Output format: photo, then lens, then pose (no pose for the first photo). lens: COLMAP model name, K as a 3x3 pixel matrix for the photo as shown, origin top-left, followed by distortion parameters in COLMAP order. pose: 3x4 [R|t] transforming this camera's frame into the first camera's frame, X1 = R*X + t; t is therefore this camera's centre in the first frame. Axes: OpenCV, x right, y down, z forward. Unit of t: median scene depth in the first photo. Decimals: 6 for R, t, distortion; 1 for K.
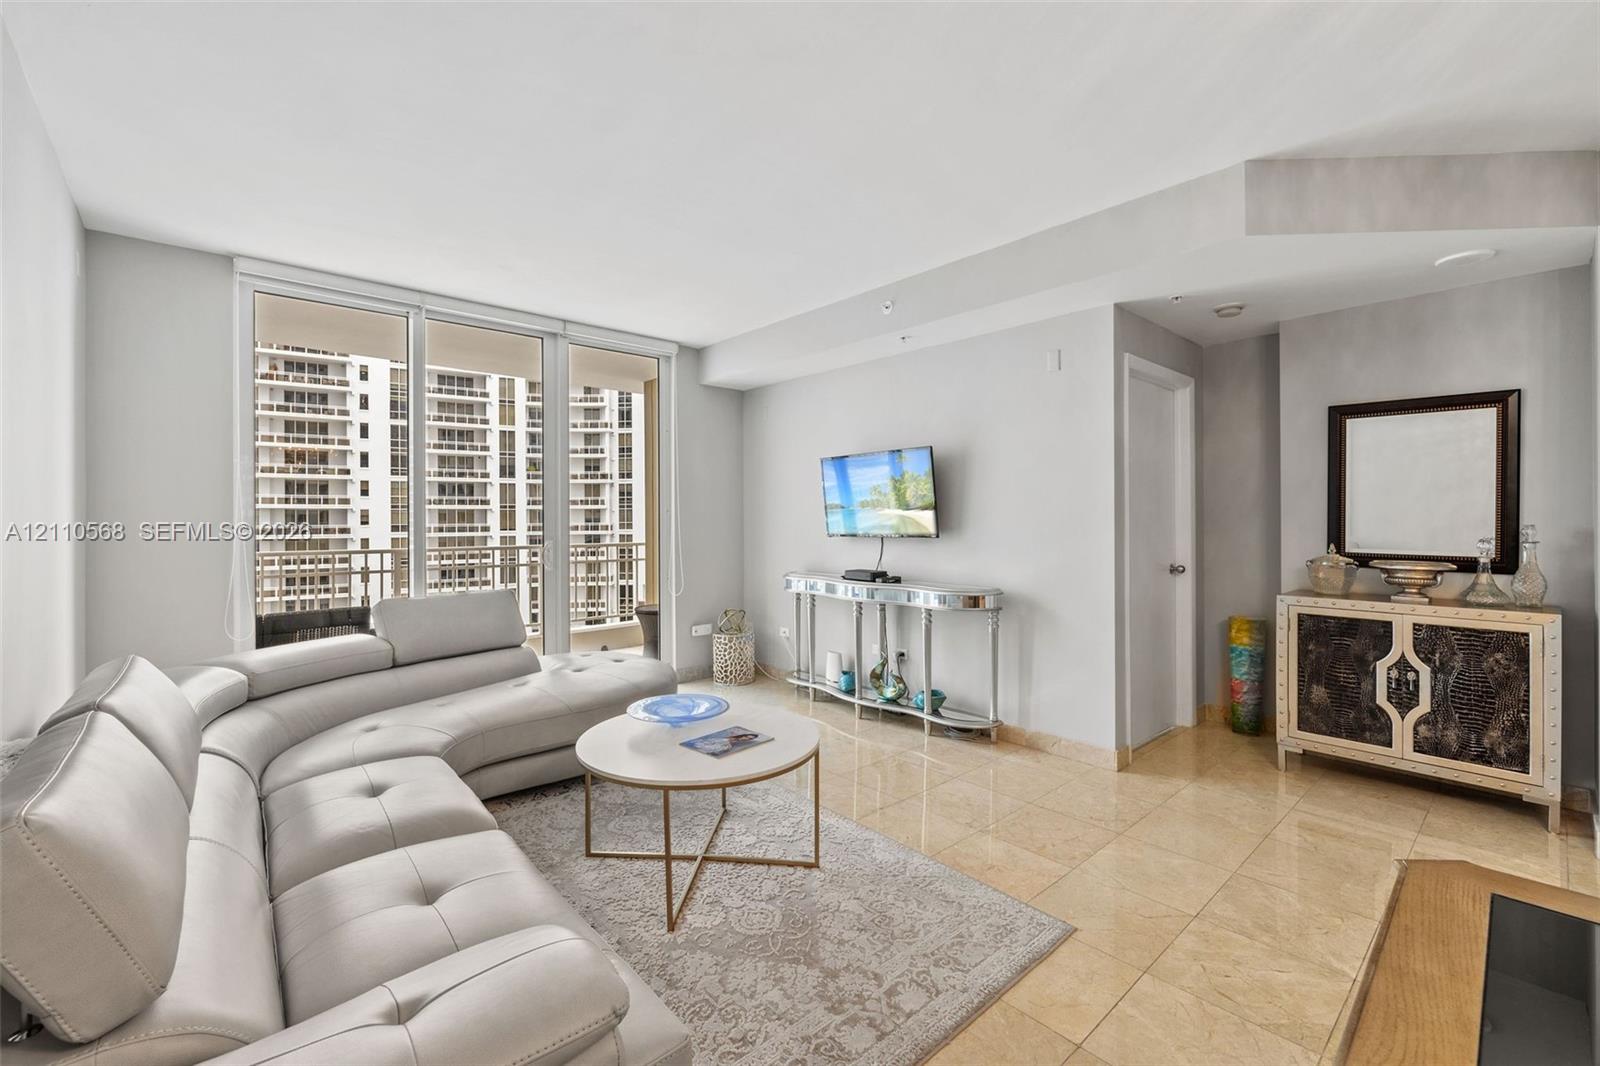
lens RADIAL K [[675.3, 0, 794.1], [0, 675.3, 514.2], [0, 0, 1]] dist [-0.001085, -0.000541]
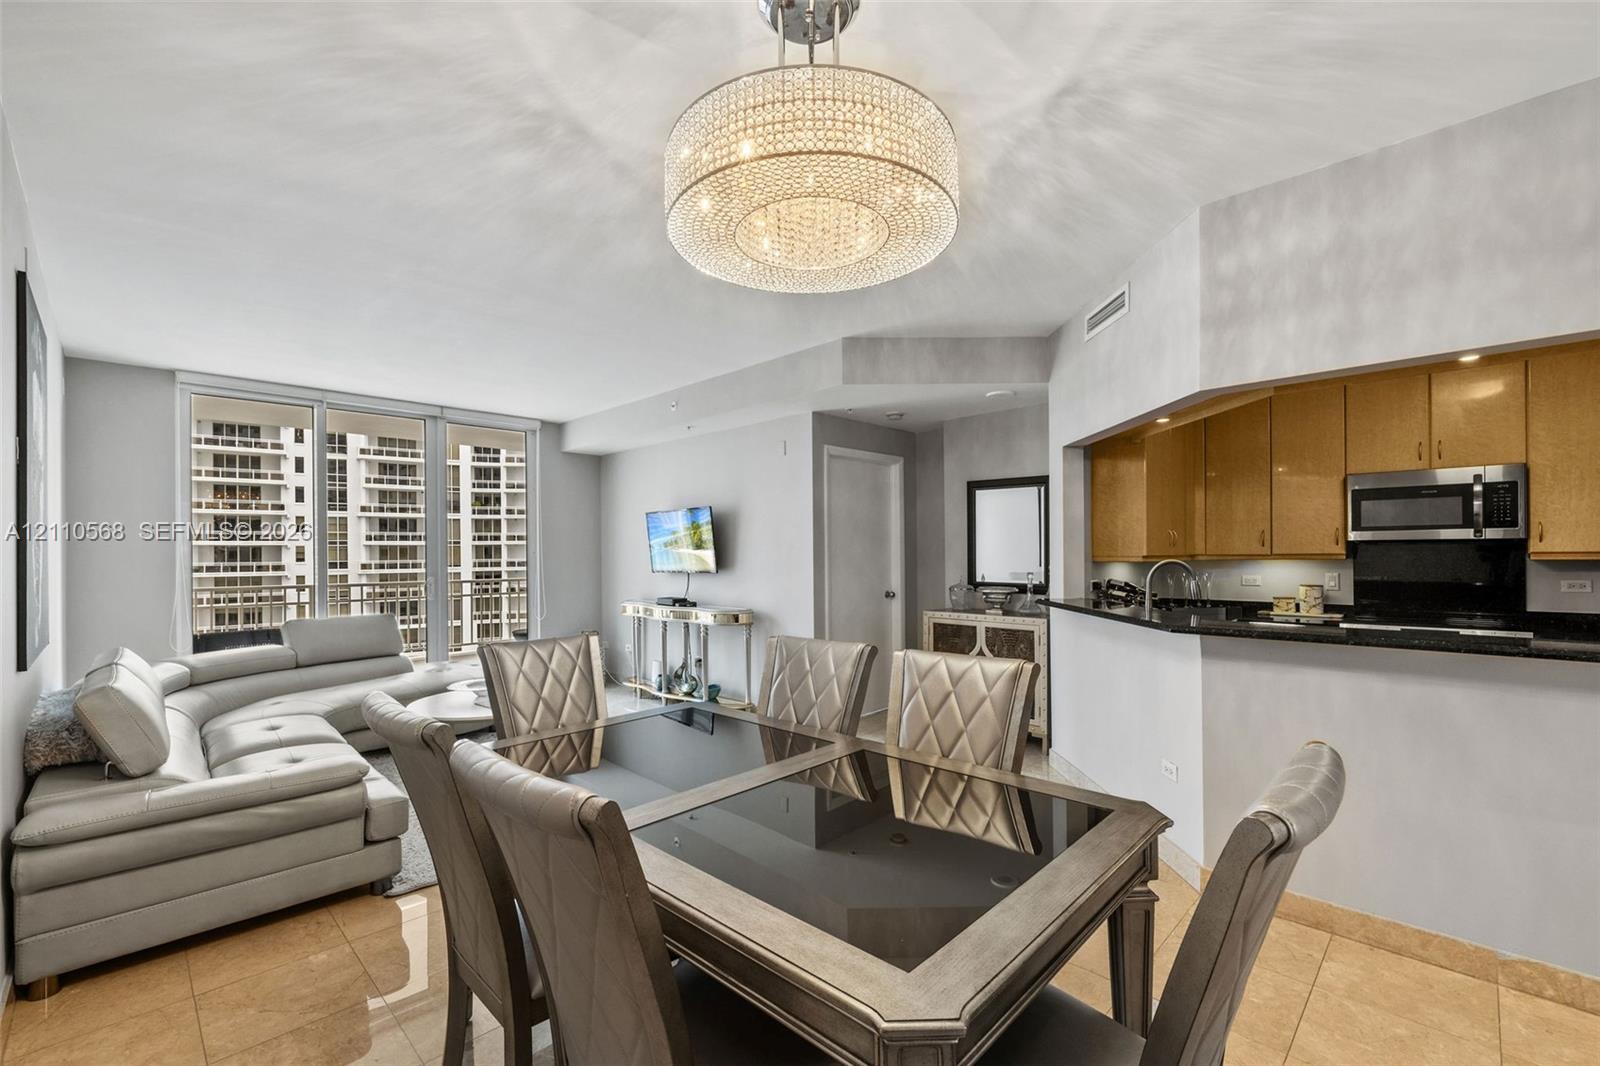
lens RADIAL K [[681.3, 0, 798.9], [0, 681.3, 546.8], [0, 0, 1]] dist [-0.002303, -0.000335]
pose [[0.997939, -0.004539, 0.064009, 0.235610], [0.004654, 0.999988, -0.001641, -0.012169], [-0.064001, 0.001936, 0.997948, -0.314748]]
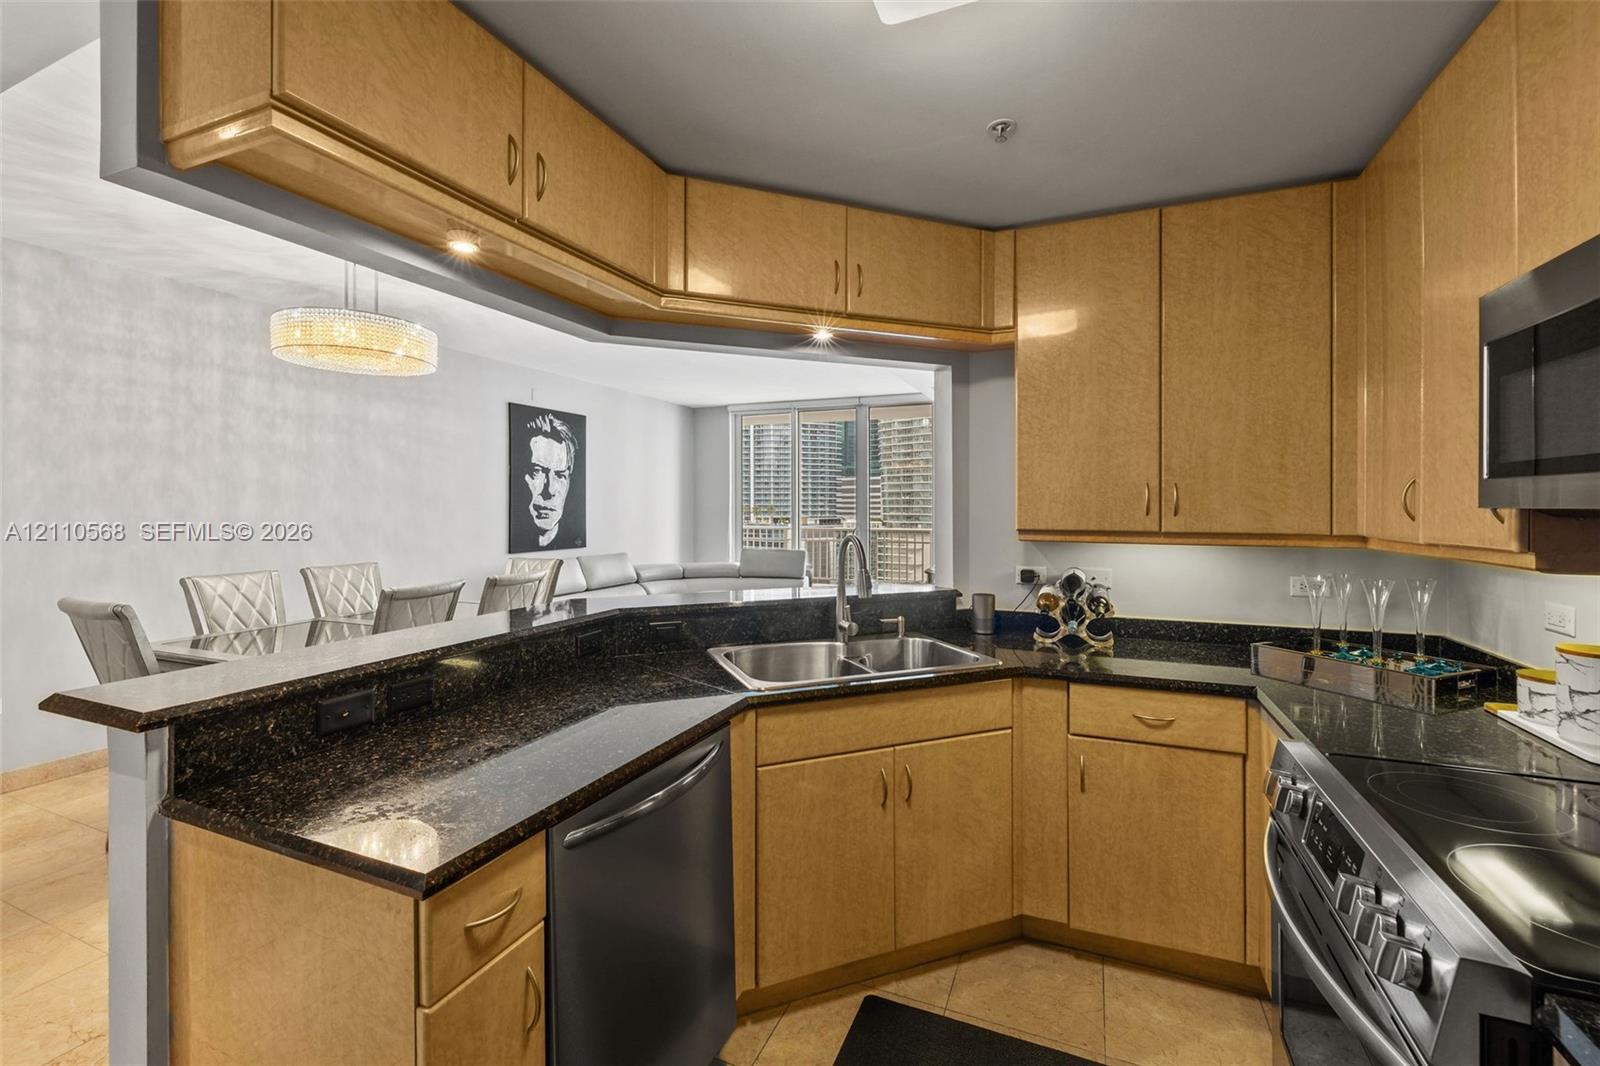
lens RADIAL K [[683.1, 0, 799.9], [0, 683.1, 507.9], [0, 0, 1]] dist [-0.002324, -0.000805]
pose [[0.426195, 0.007557, -0.904600, 1.069898], [0.003322, 0.999945, 0.009919, -0.023733], [0.904625, -0.007233, 0.426147, 0.122063]]
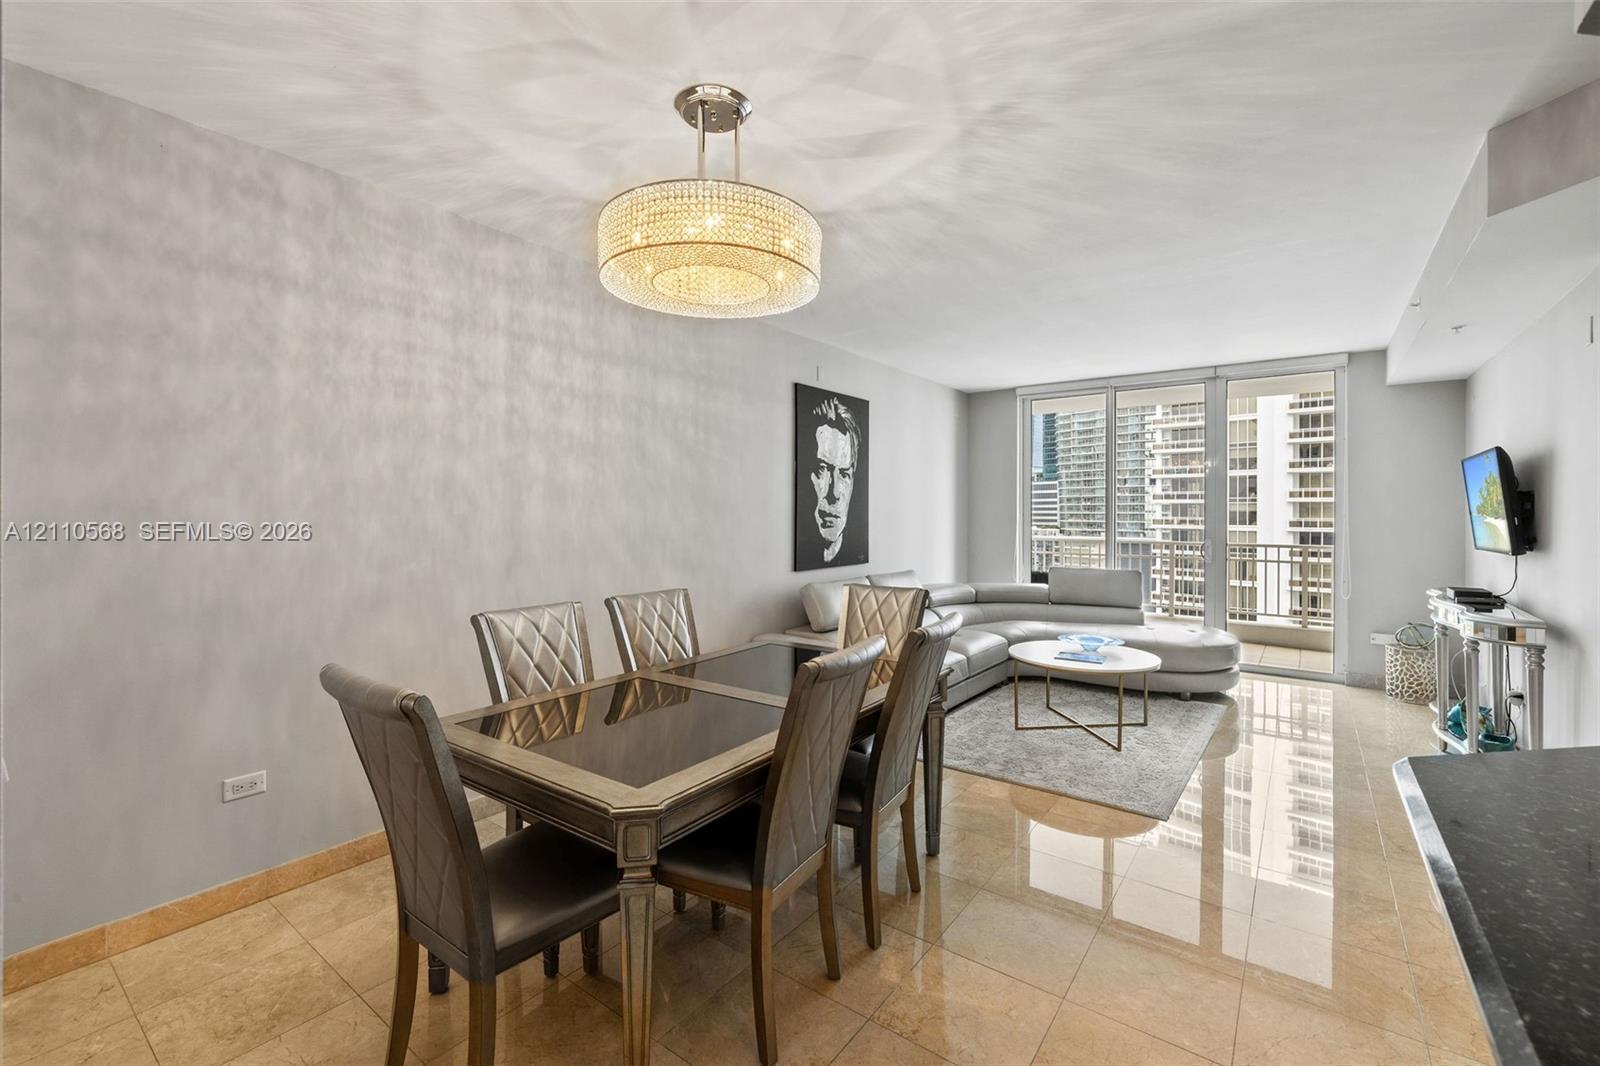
lens RADIAL K [[675.3, 0, 794.1], [0, 675.3, 514.2], [0, 0, 1]] dist [-0.001085, -0.000541]
pose [[0.198777, 0.008735, -0.980006, 0.688604], [0.003197, 0.999949, 0.009561, -0.022568], [0.980040, -0.005034, 0.198739, -0.024344]]
